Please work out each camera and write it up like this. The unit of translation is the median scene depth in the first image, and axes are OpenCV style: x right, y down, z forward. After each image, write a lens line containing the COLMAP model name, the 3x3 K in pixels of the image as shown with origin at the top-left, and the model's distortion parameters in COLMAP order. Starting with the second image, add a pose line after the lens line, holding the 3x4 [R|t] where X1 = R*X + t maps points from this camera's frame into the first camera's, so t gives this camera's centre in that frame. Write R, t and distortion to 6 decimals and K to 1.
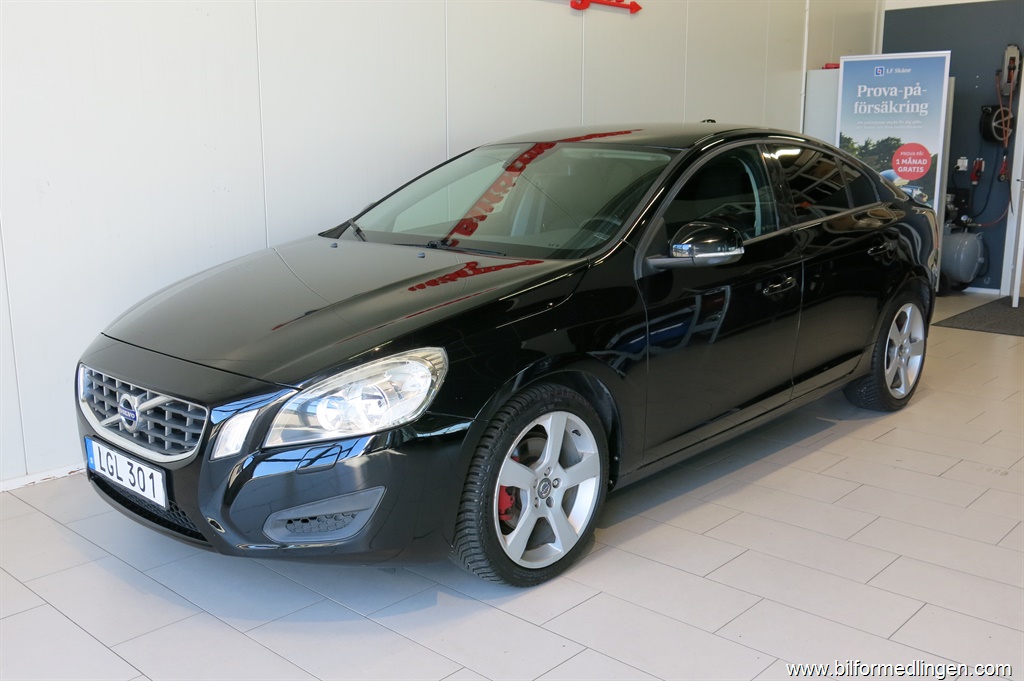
lens RADIAL K [[1009.6, 0, 505.2], [0, 1009.6, 341.4], [0, 0, 1]] dist [-0.067336, 0.000000]
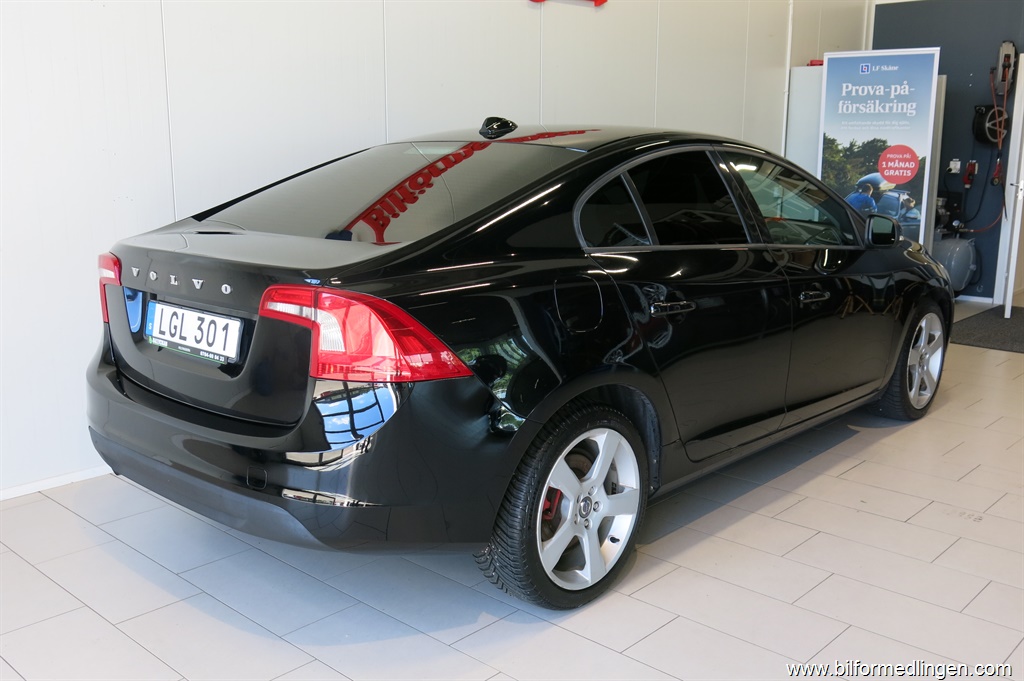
lens RADIAL K [[1009.6, 0, 513.9], [0, 1009.6, 343.3], [0, 0, 1]] dist [-0.067336, 0.000000]
pose [[0.999983, 0.005021, 0.002812, 0.038938], [-0.005043, 0.999955, 0.008013, -0.015745], [-0.002772, -0.008027, 0.999964, 0.049977]]
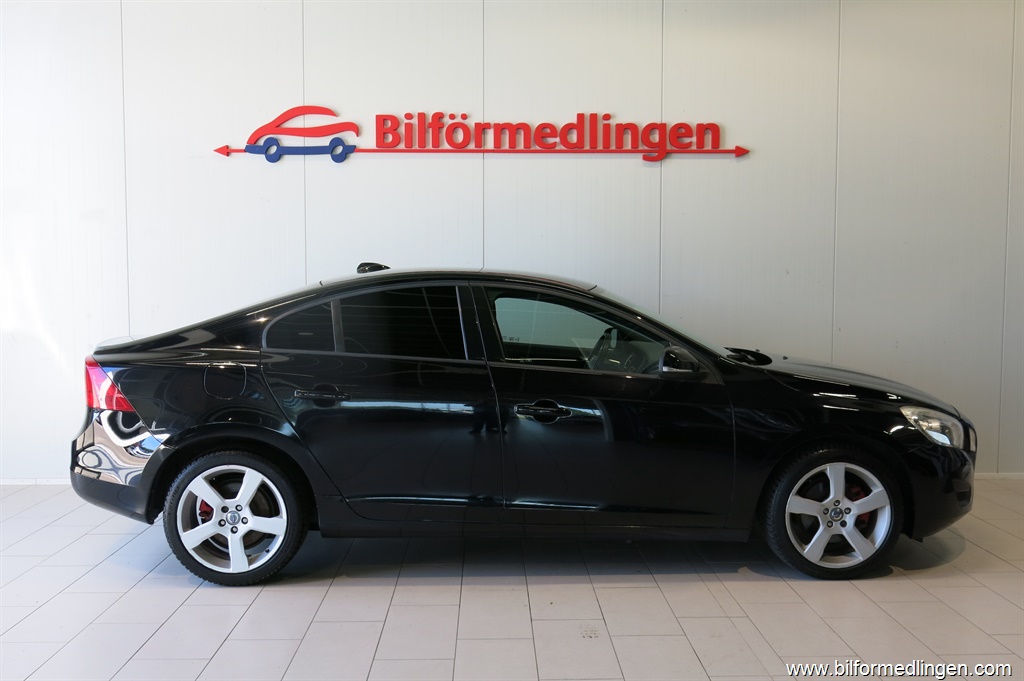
lens RADIAL K [[1009.6, 0, 512.0], [0, 1009.6, 342.7], [0, 0, 1]] dist [-0.067336, 0.000000]
pose [[0.694497, 0.051686, -0.717637, 0.567699], [-0.142234, 0.987595, -0.066519, -0.033566], [0.705297, 0.148269, 0.693234, 0.130085]]
